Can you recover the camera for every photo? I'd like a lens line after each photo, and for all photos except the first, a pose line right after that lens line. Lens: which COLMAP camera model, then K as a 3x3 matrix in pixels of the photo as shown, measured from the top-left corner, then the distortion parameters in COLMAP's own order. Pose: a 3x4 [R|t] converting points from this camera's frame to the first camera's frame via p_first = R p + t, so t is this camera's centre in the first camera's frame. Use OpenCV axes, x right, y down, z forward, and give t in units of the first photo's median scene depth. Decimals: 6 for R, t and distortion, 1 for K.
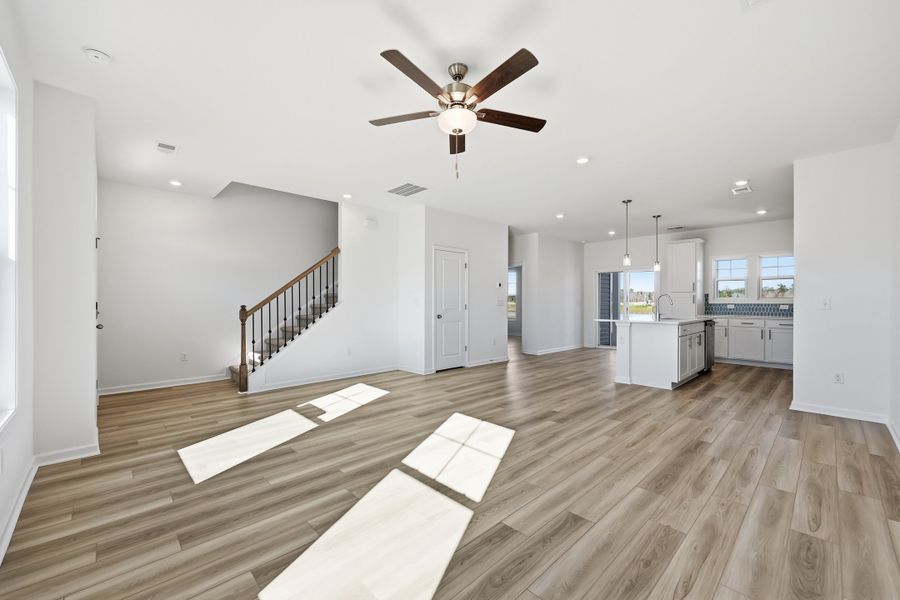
lens RADIAL K [[364.1, 0, 452.0], [0, 364.1, 301.0], [0, 0, 1]] dist [-0.001578, 0.000229]
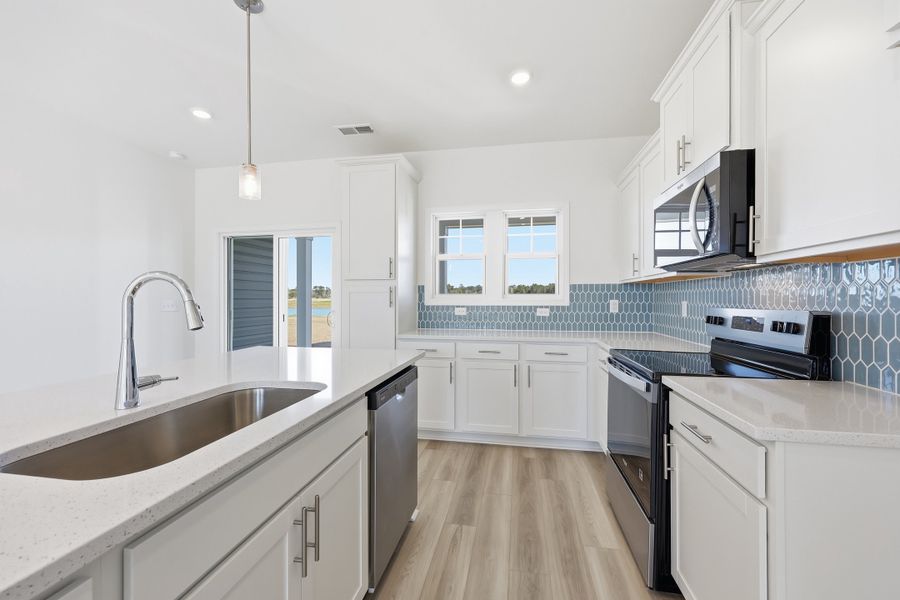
lens RADIAL K [[364.1, 0, 452.0], [0, 364.1, 301.0], [0, 0, 1]] dist [-0.001578, 0.000229]
pose [[0.810450, -0.006683, 0.585769, 0.474160], [-0.000596, 0.999925, 0.012232, -0.005232], [-0.585807, -0.010263, 0.810386, 0.614551]]
